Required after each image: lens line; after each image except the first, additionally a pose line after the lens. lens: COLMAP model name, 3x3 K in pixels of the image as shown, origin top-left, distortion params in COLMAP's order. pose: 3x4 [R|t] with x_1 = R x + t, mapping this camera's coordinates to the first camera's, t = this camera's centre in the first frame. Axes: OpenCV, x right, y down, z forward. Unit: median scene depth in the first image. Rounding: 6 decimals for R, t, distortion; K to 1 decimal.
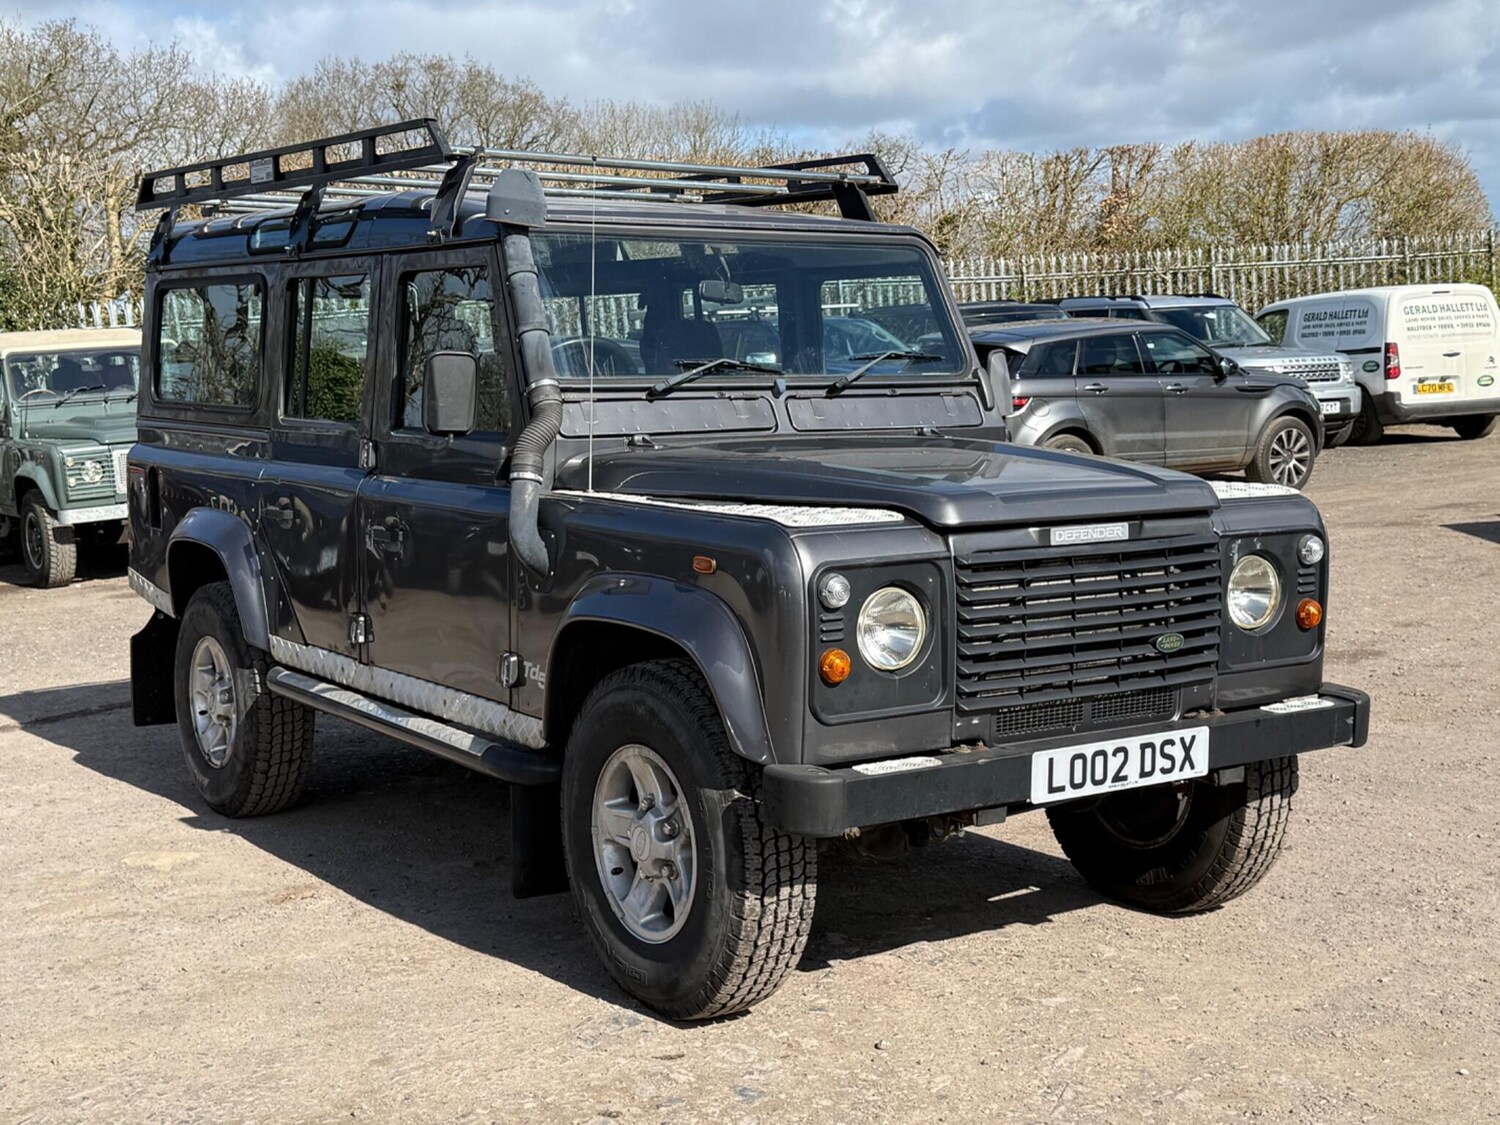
lens RADIAL K [[2024.9, 0, 730.1], [0, 2024.9, 587.9], [0, 0, 1]] dist [0.108791, 0.000000]
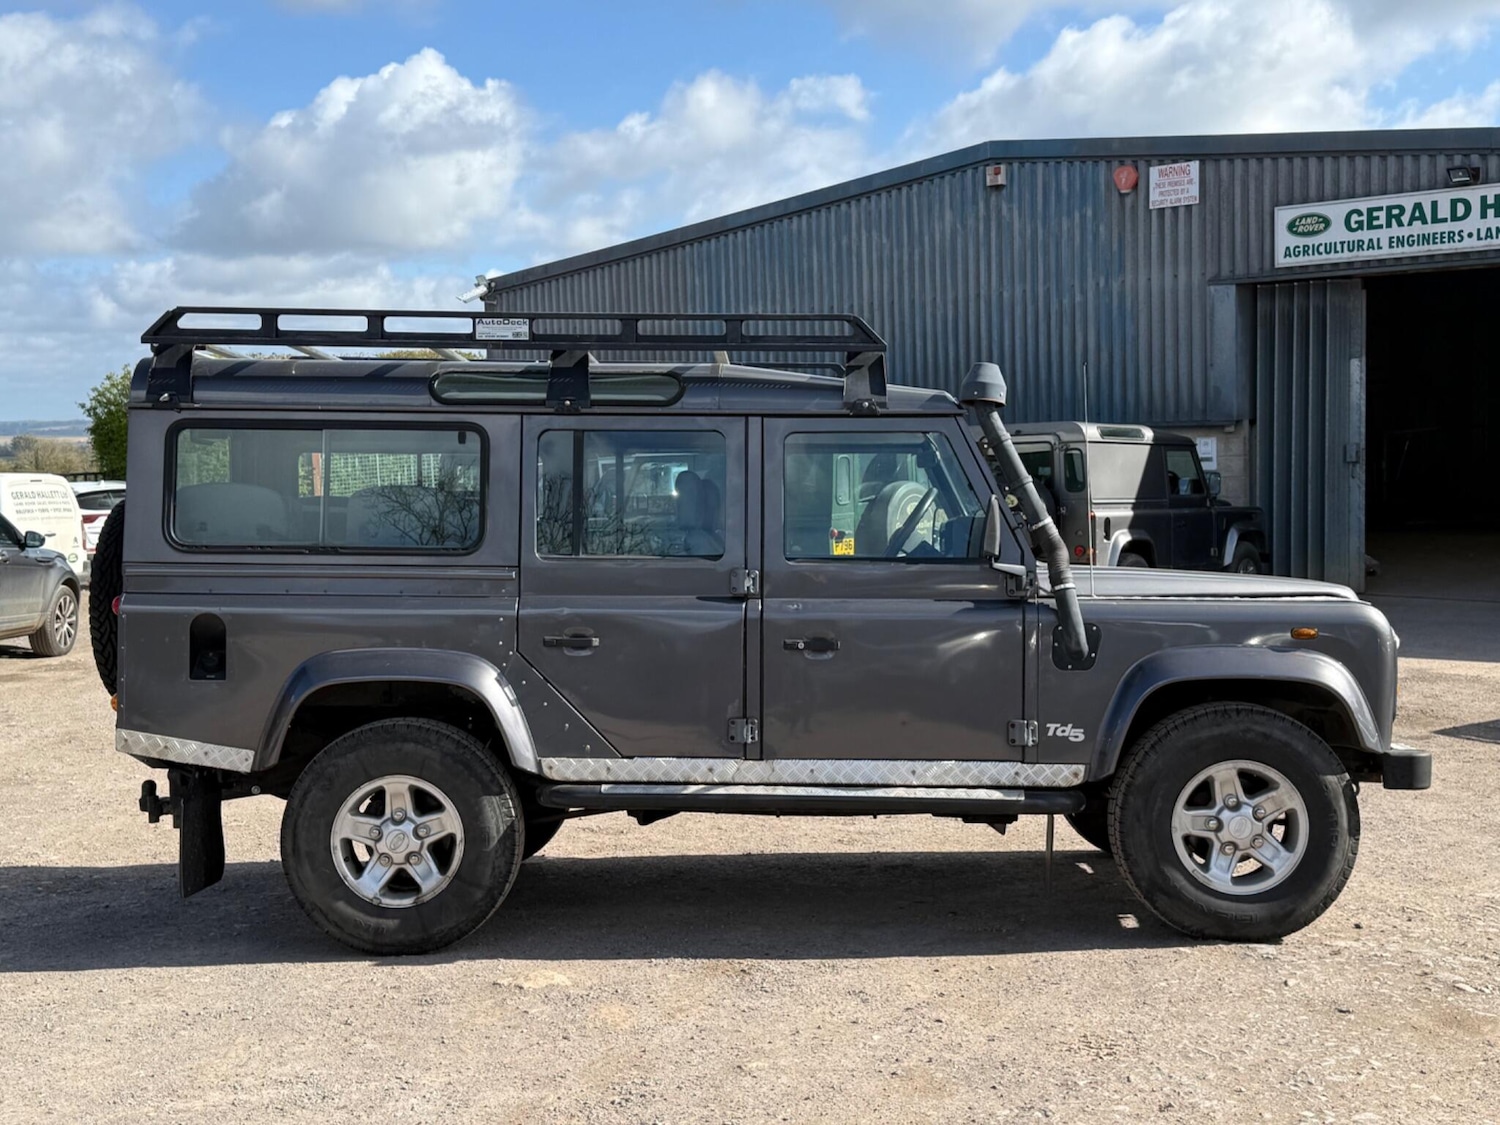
lens RADIAL K [[1822.1, 0, 731.7], [0, 1822.1, 568.6], [0, 0, 1]] dist [0.101816, 0.000000]
pose [[0.574831, -0.003569, 0.818264, -1.190087], [0.086788, 0.994616, -0.056630, -0.015463], [-0.813657, 0.103568, 0.572046, 0.450784]]
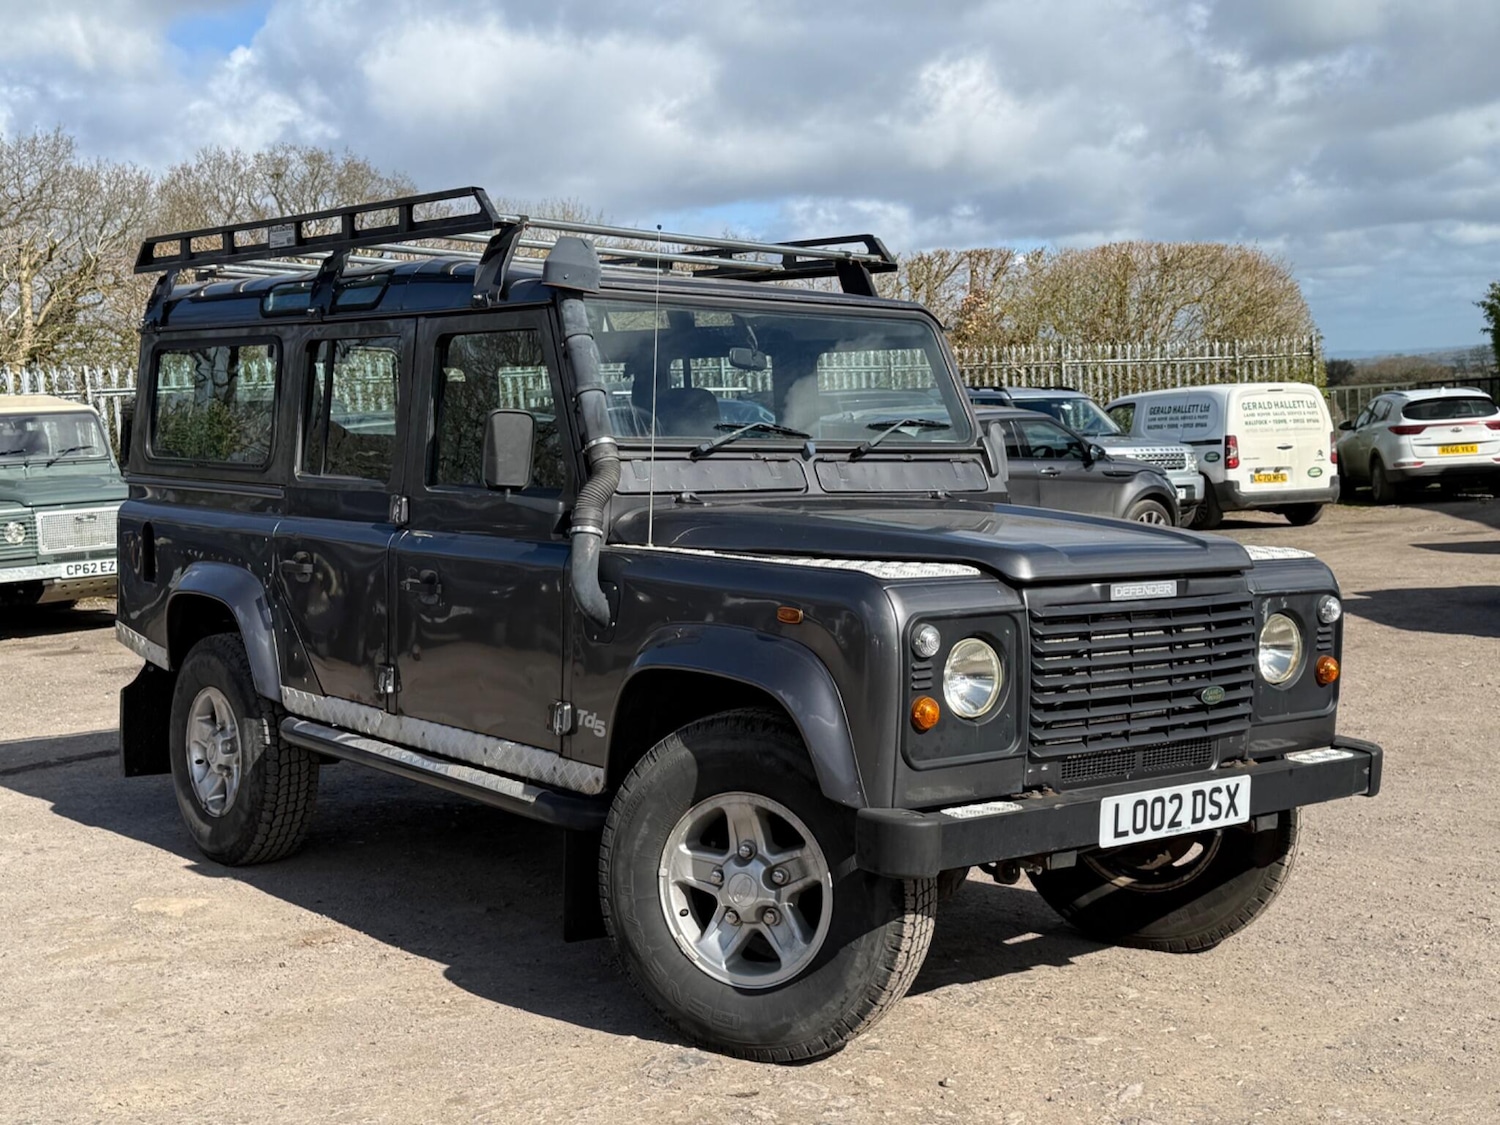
lens RADIAL K [[1915.6, 0, 722.0], [0, 1915.6, 592.6], [0, 0, 1]] dist [0.095015, 0.000000]
pose [[0.997022, 0.013171, 0.075985, -0.101176], [-0.010535, 0.999332, -0.034992, 0.010086], [-0.076396, 0.034087, 0.996495, 0.021498]]
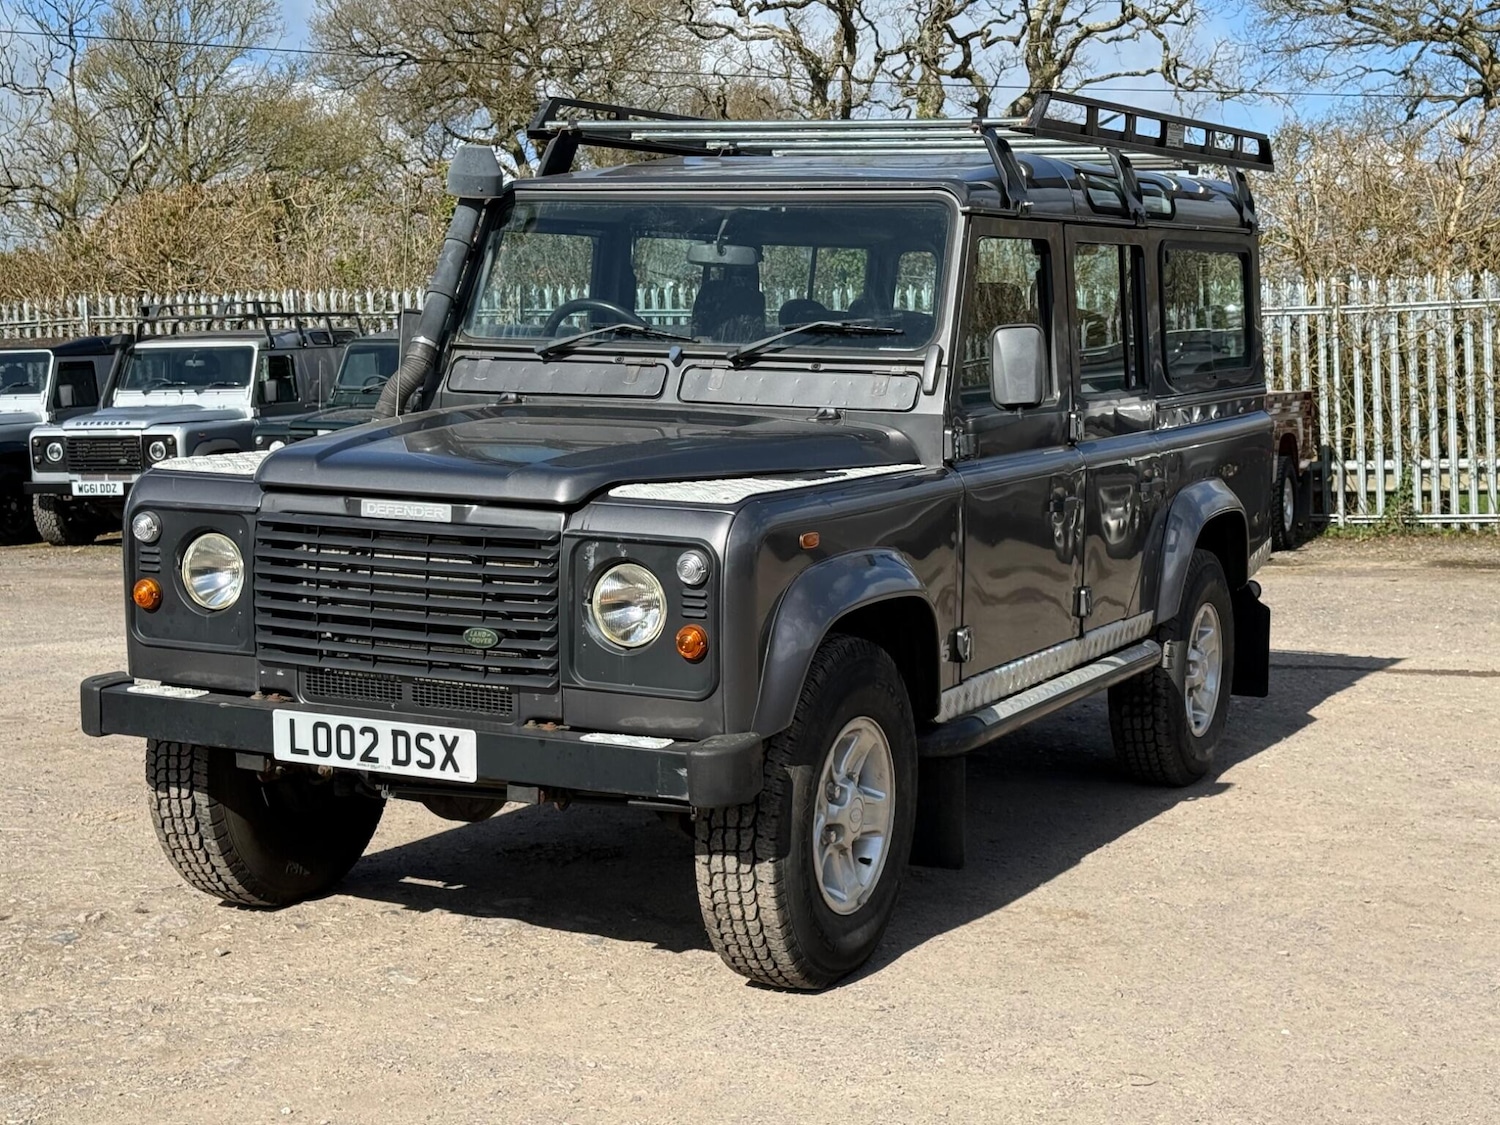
lens RADIAL K [[2327.6, 0, 786.1], [0, 2327.6, 617.7], [0, 0, 1]] dist [0.134455, 0.000000]
pose [[0.506672, 0.136905, -0.851199, 1.071621], [-0.118789, 0.988980, 0.088358, -0.084018], [0.853916, 0.056344, 0.517352, 0.500990]]
